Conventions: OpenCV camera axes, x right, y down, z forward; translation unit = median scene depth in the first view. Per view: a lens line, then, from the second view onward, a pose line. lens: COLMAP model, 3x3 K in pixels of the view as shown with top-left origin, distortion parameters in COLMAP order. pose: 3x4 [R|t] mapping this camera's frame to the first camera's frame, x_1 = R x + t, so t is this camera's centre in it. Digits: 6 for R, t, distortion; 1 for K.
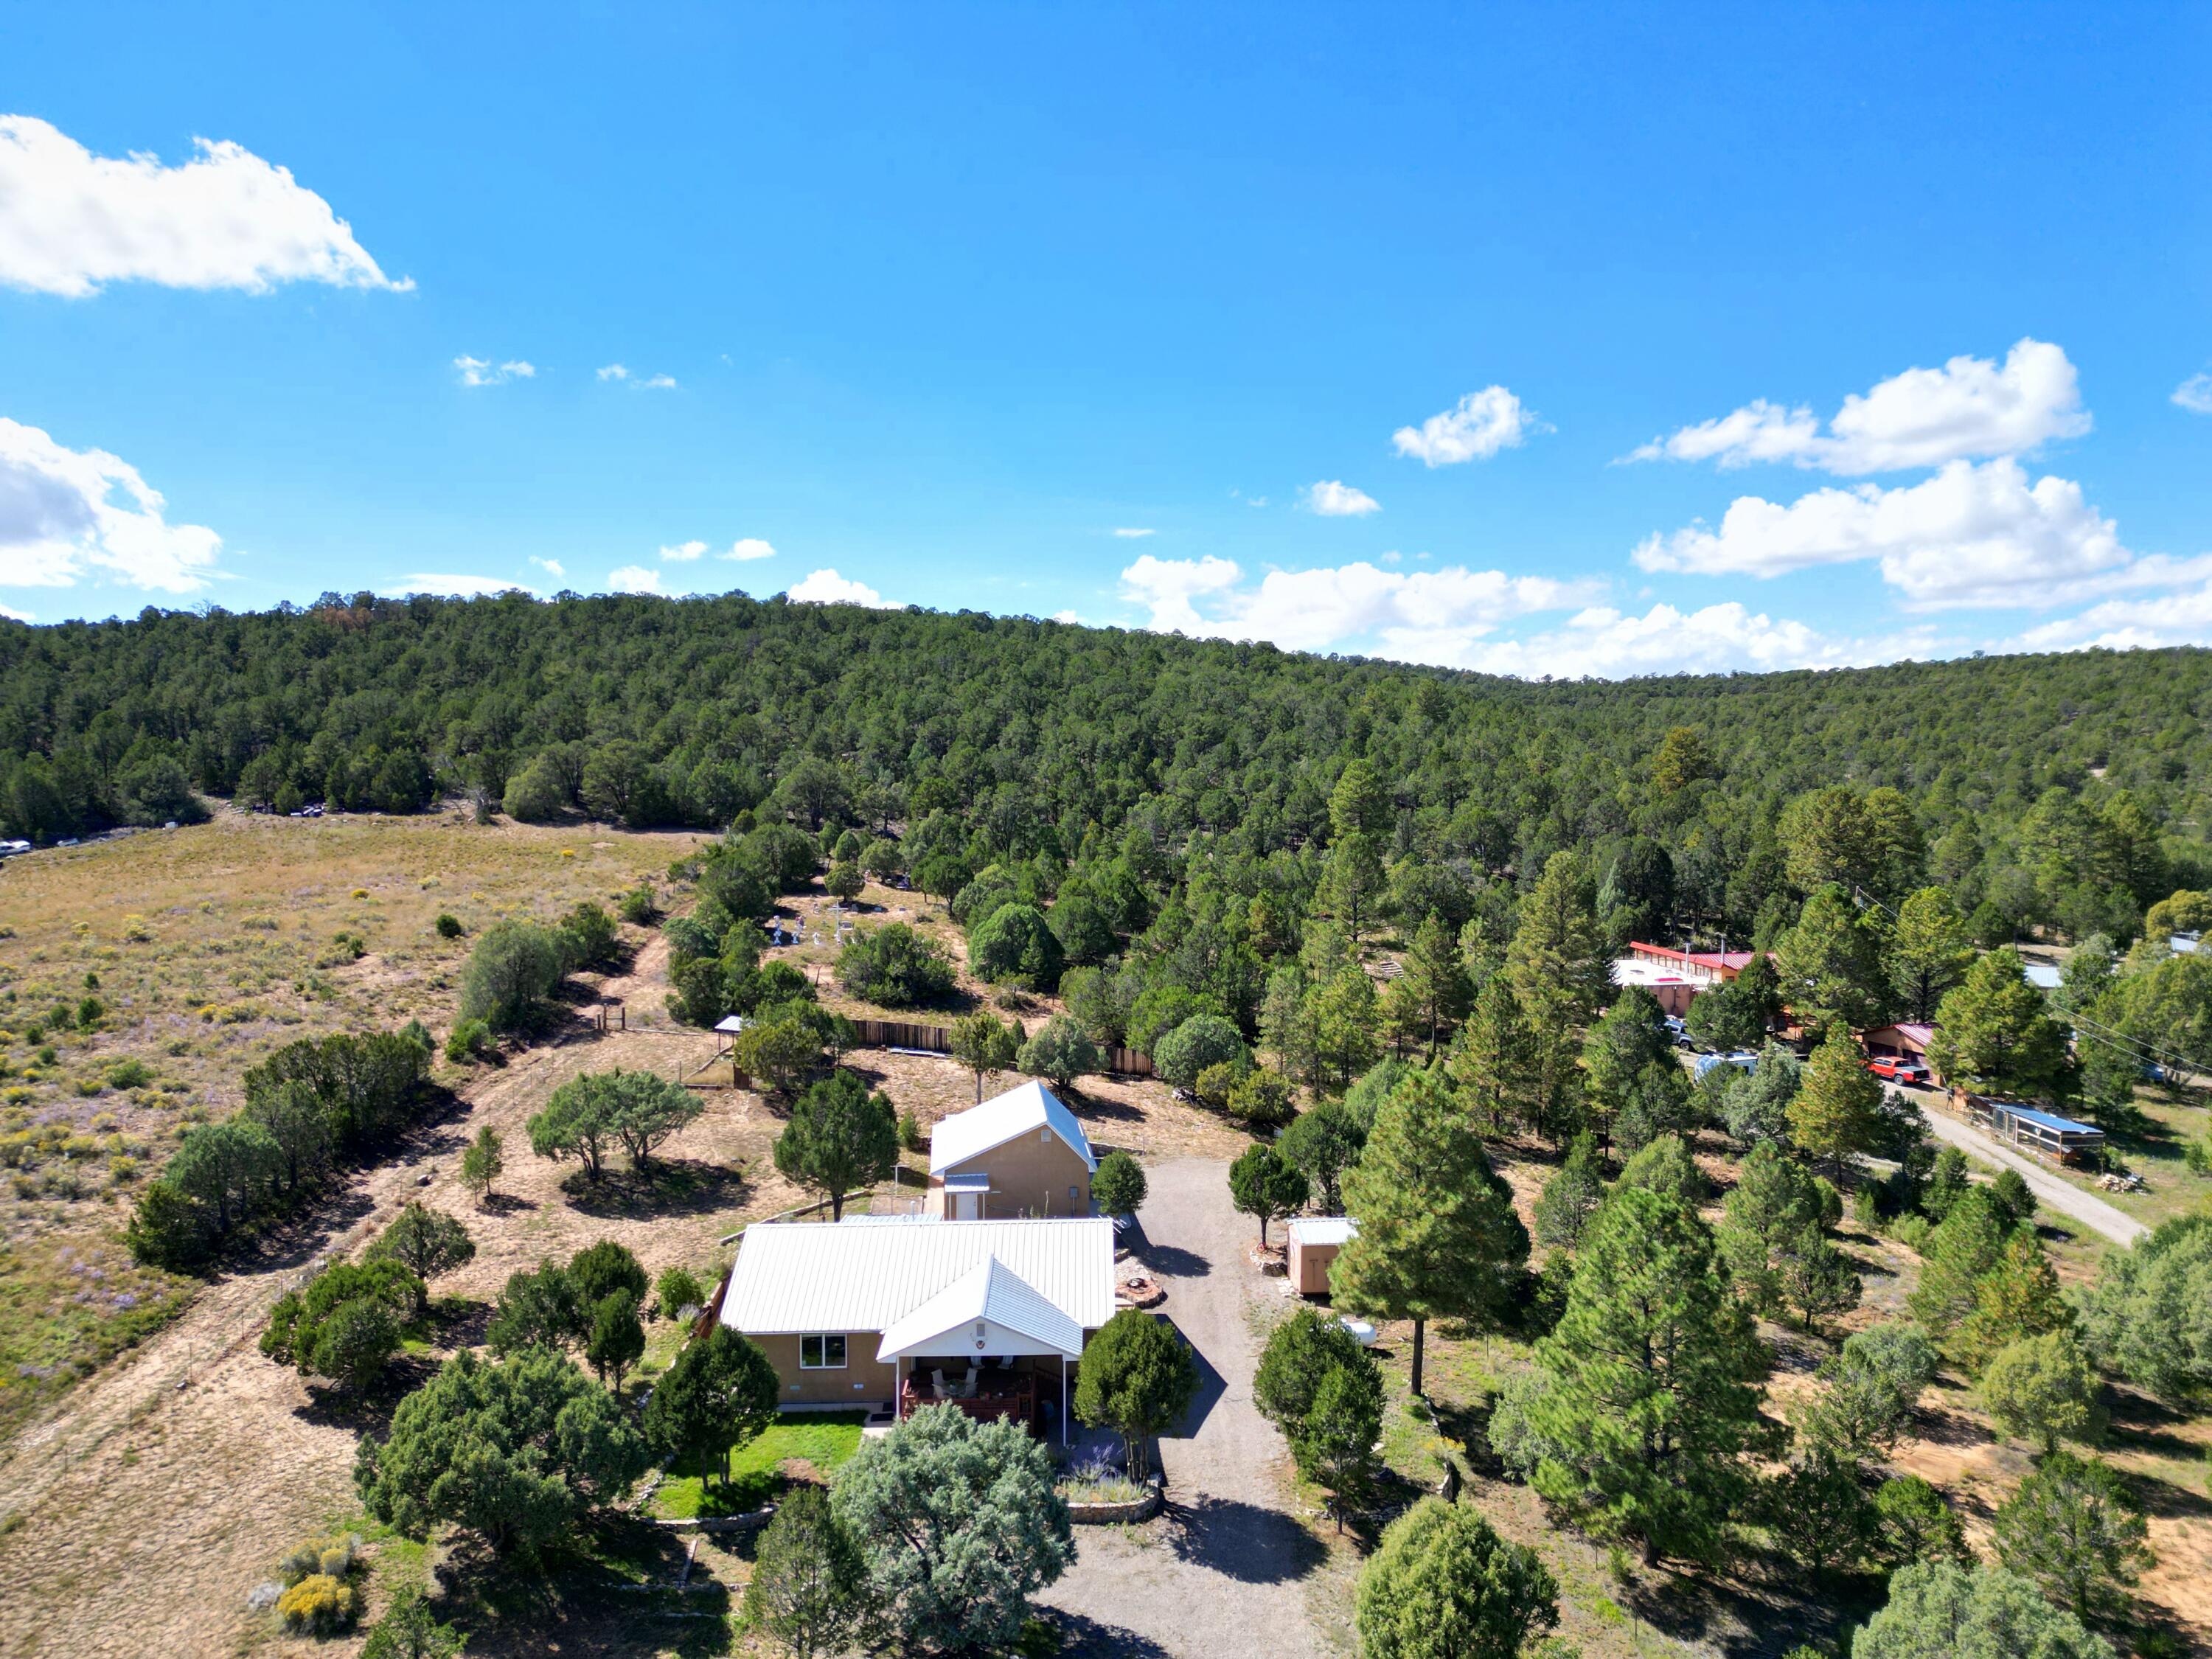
lens RADIAL K [[1537.2, 0, 1108.1], [0, 1537.2, 833.7], [0, 0, 1]] dist [0.083731, -0.082539]
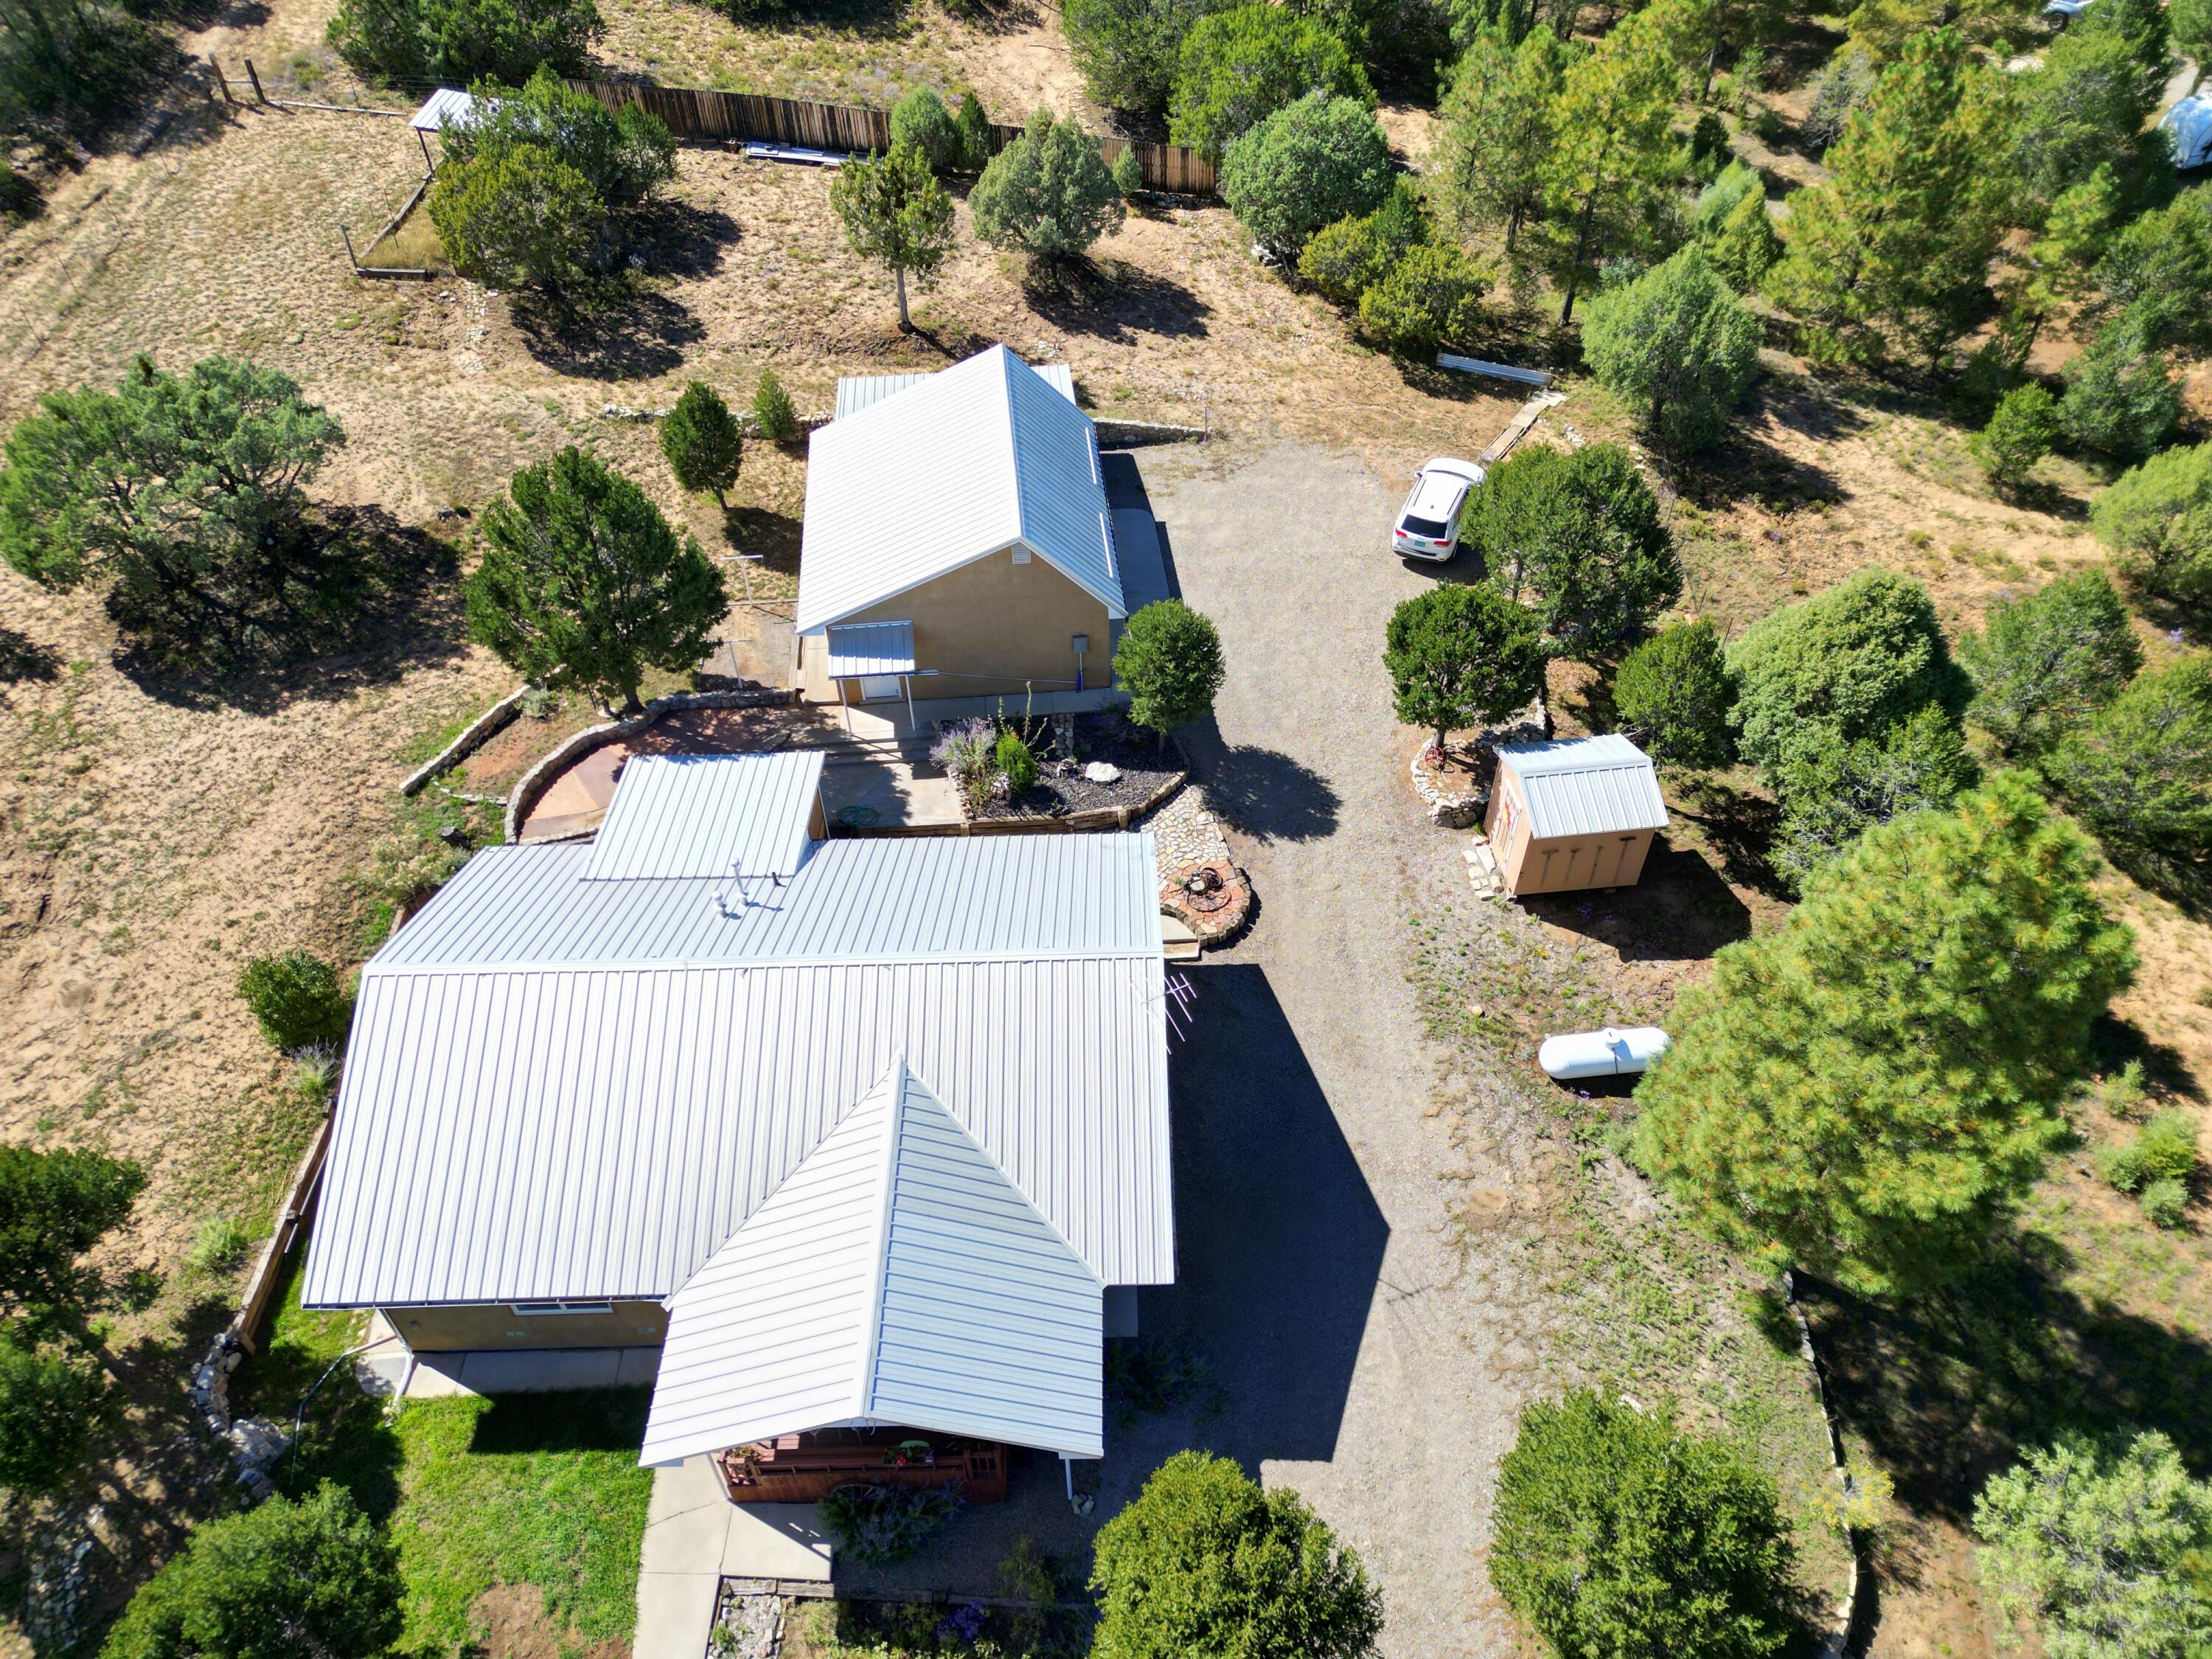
lens RADIAL K [[1537.2, 0, 1108.1], [0, 1537.2, 833.7], [0, 0, 1]] dist [0.083731, -0.082539]
pose [[0.999887, -0.005733, -0.013919, -0.002420], [0.013531, 0.747498, 0.664126, -0.027000], [0.006597, -0.664239, 0.747491, 0.235275]]
